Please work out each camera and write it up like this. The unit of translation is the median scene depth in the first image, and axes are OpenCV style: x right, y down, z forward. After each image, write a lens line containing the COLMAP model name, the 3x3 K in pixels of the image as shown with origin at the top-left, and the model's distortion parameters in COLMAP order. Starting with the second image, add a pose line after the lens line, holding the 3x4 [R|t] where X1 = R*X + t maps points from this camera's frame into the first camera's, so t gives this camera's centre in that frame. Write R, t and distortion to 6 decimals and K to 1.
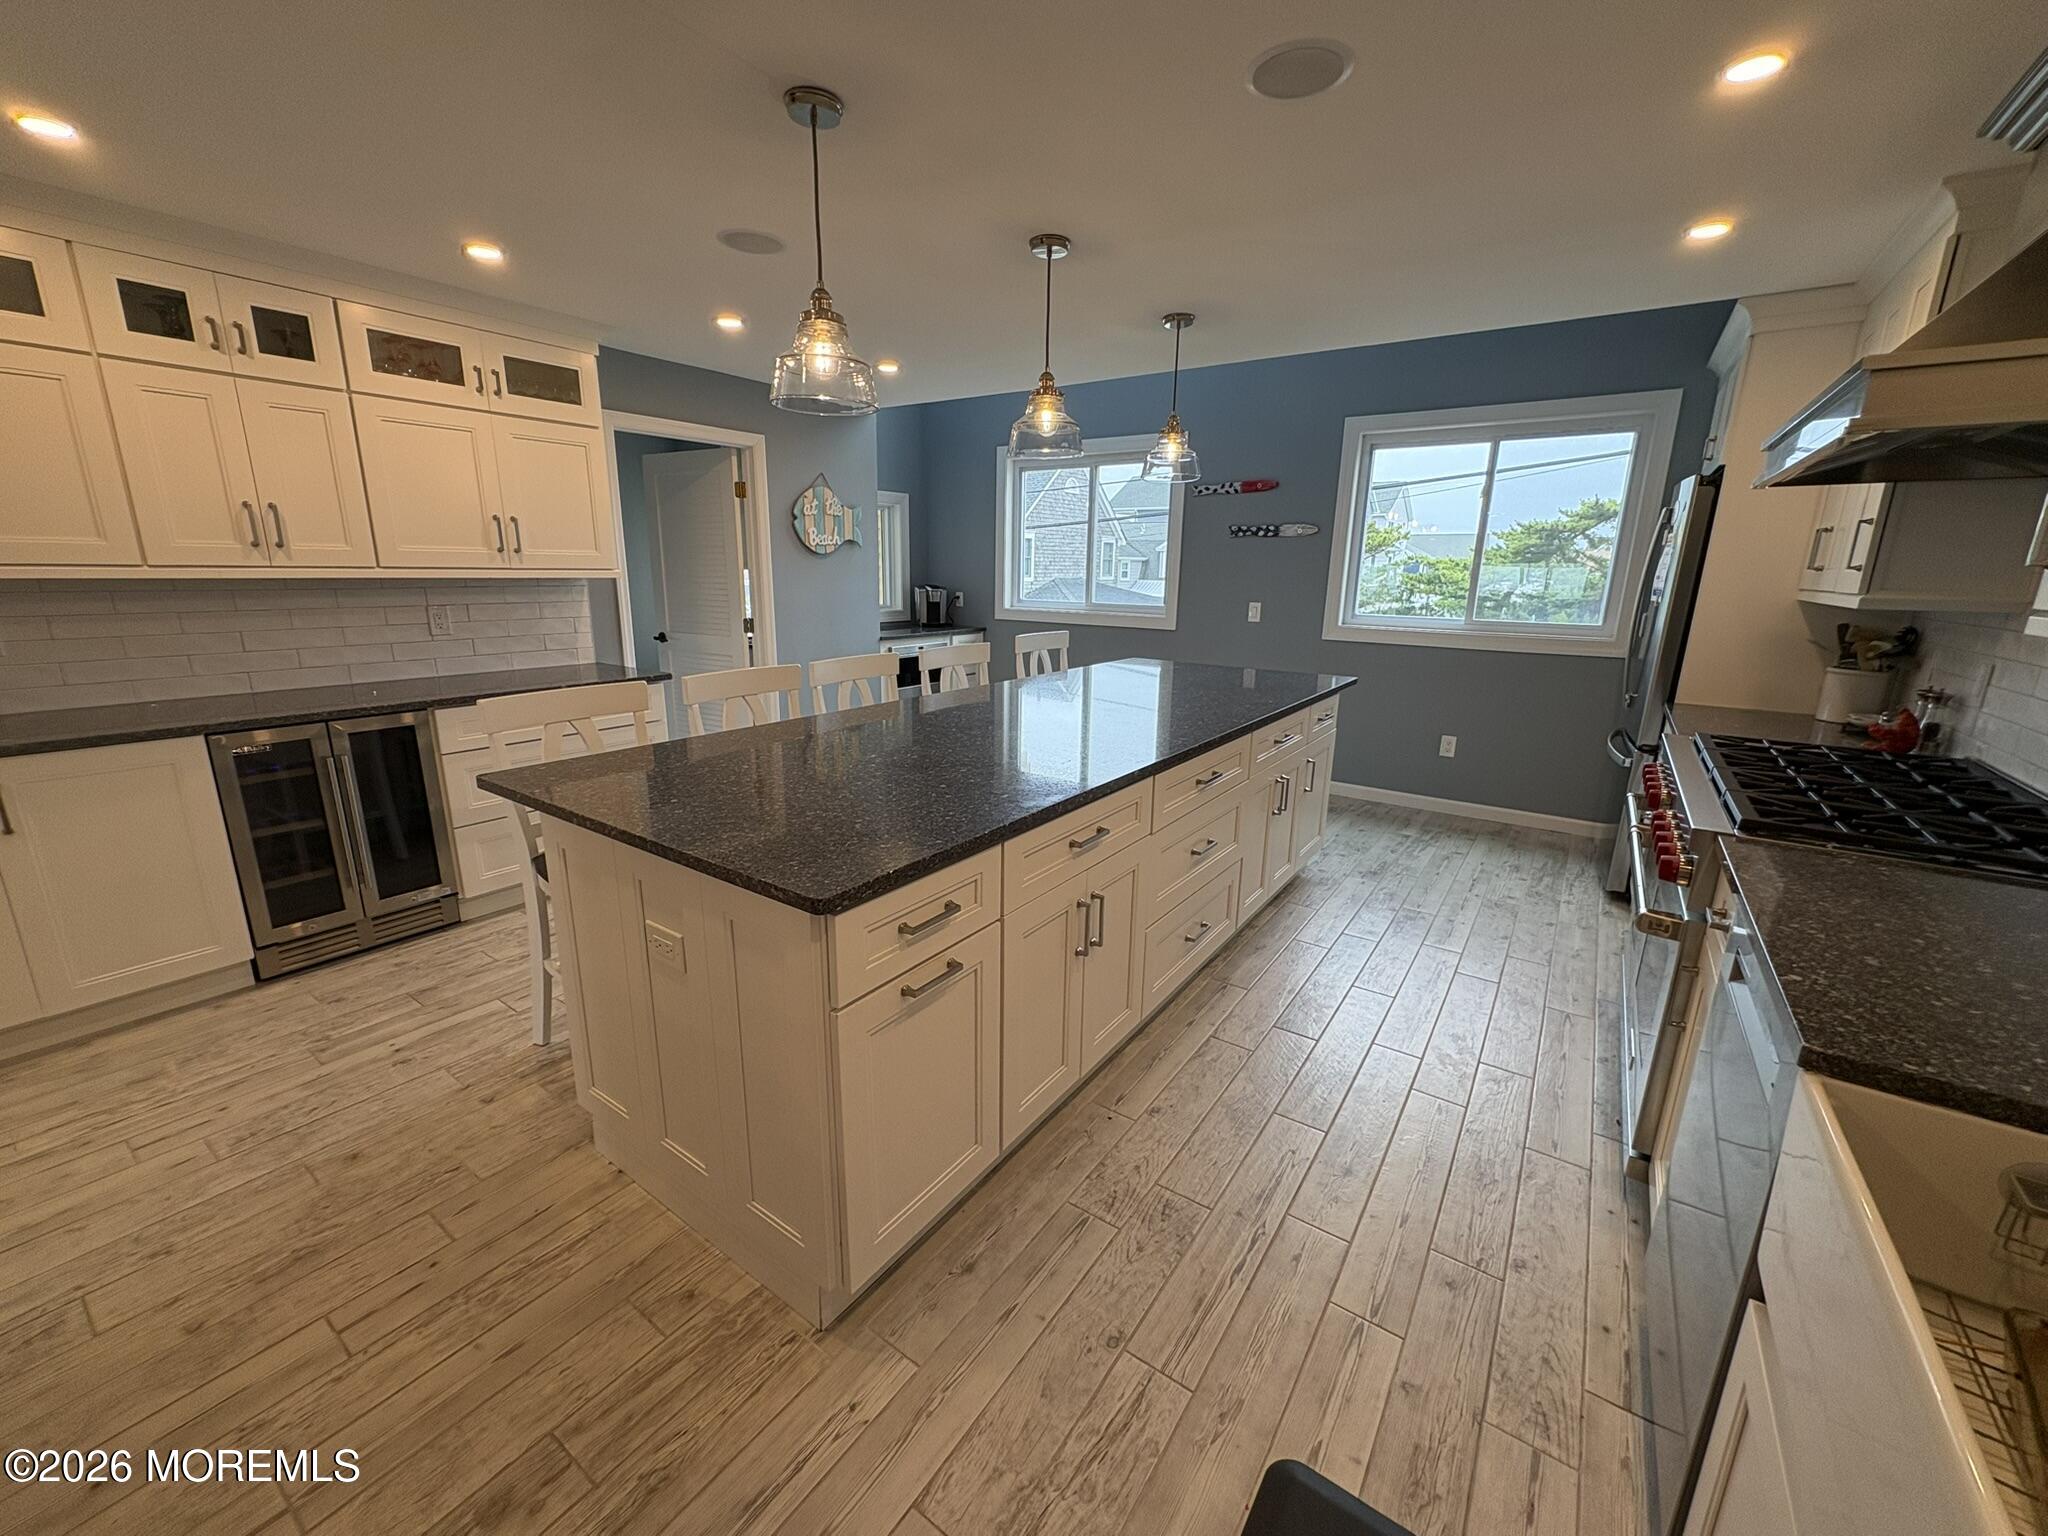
lens RADIAL K [[815.6, 0, 1018.6], [0, 815.6, 768.1], [0, 0, 1]] dist [0.000449, 0.000796]
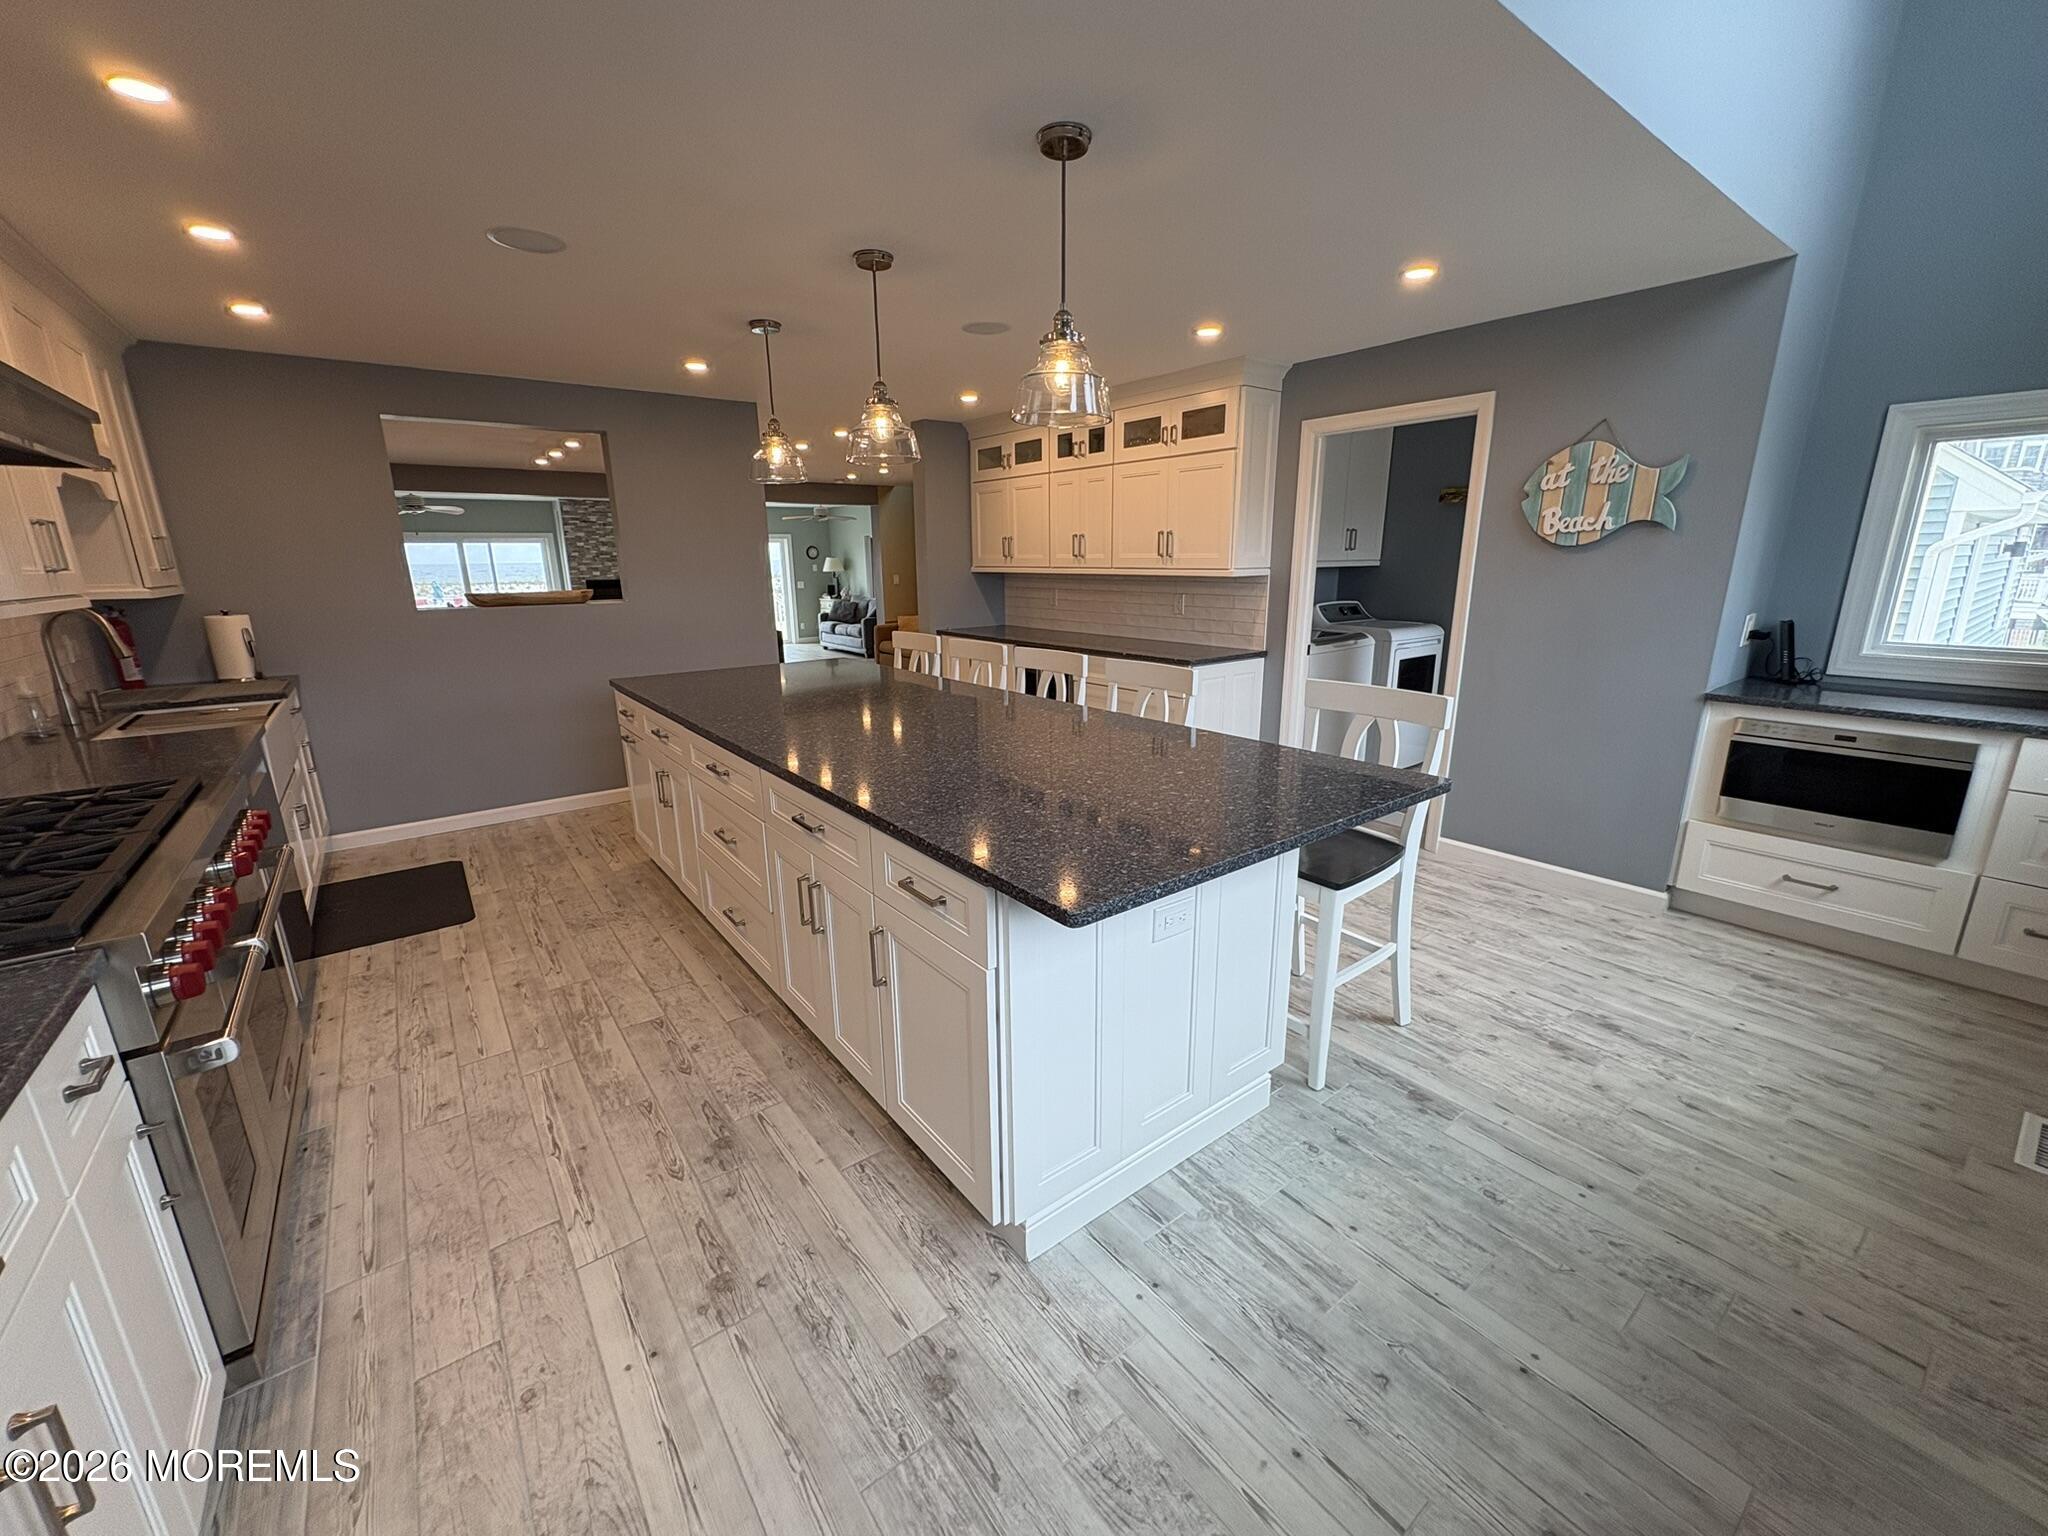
lens RADIAL K [[815.6, 0, 1022.1], [0, 815.6, 763.3], [0, 0, 1]] dist [0.000449, 0.000796]
pose [[-0.300564, 0.224173, -0.927043, 0.904312], [-0.224921, 0.927911, 0.297307, -0.329220], [0.926861, 0.297871, -0.228475, 1.329183]]
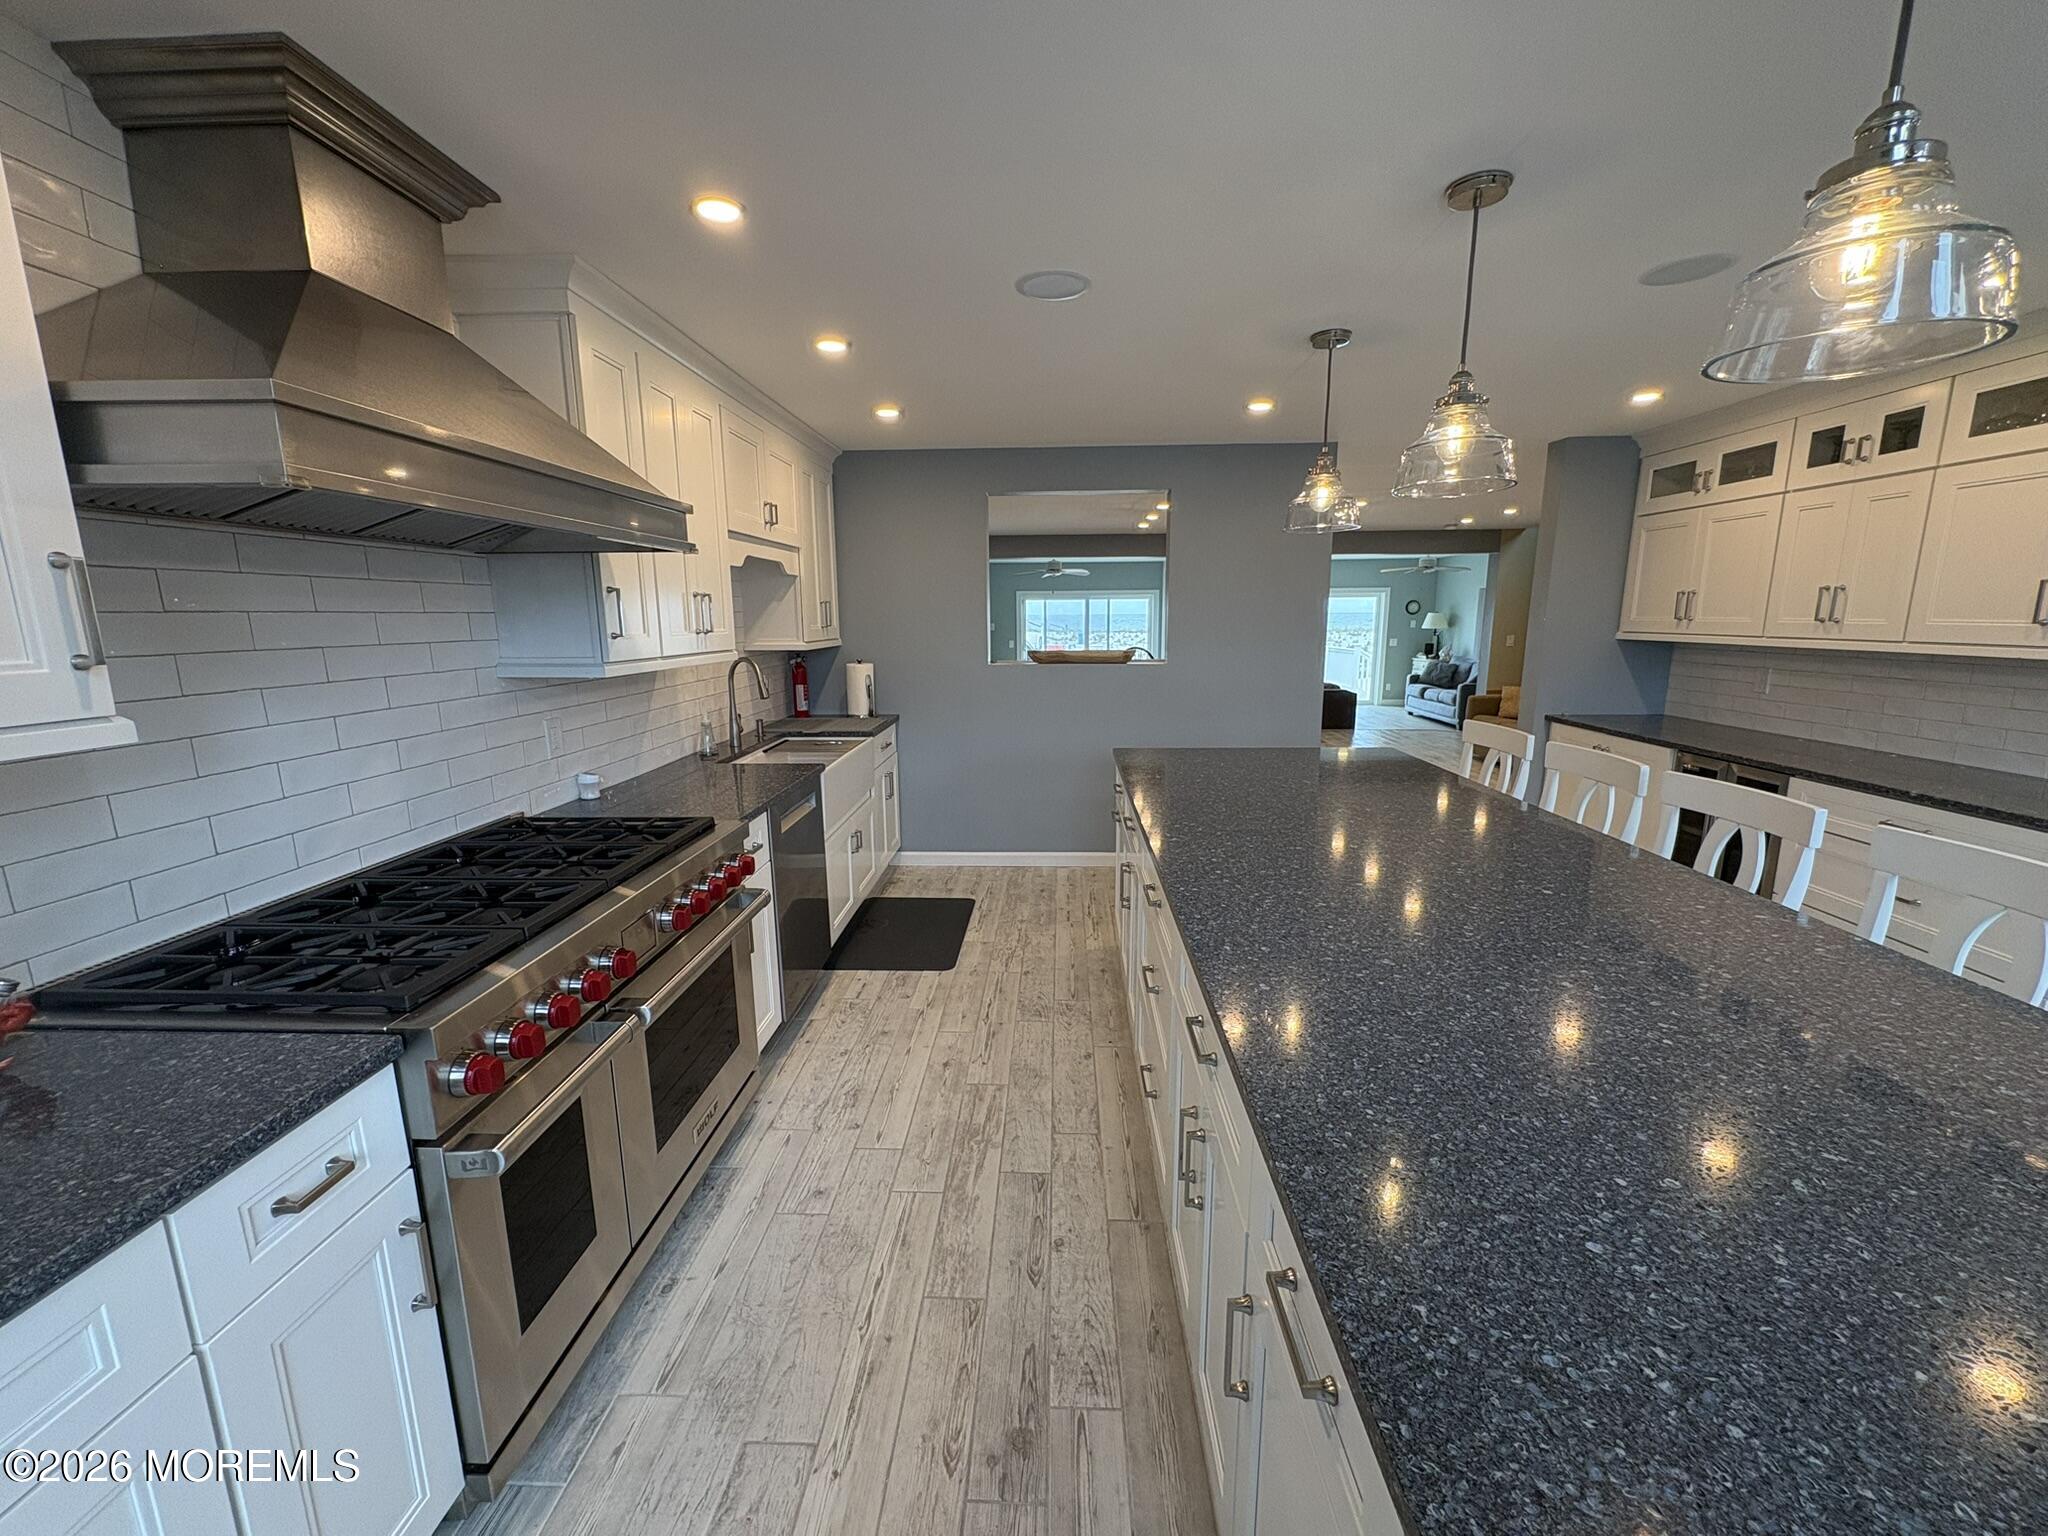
lens RADIAL K [[815.6, 0, 1019.7], [0, 815.6, 765.0], [0, 0, 1]] dist [0.000449, 0.000796]
pose [[-0.844197, 0.089202, -0.528559, 0.641010], [-0.135532, 0.918496, 0.371478, -0.330554], [0.518616, 0.385237, -0.763302, 1.253610]]
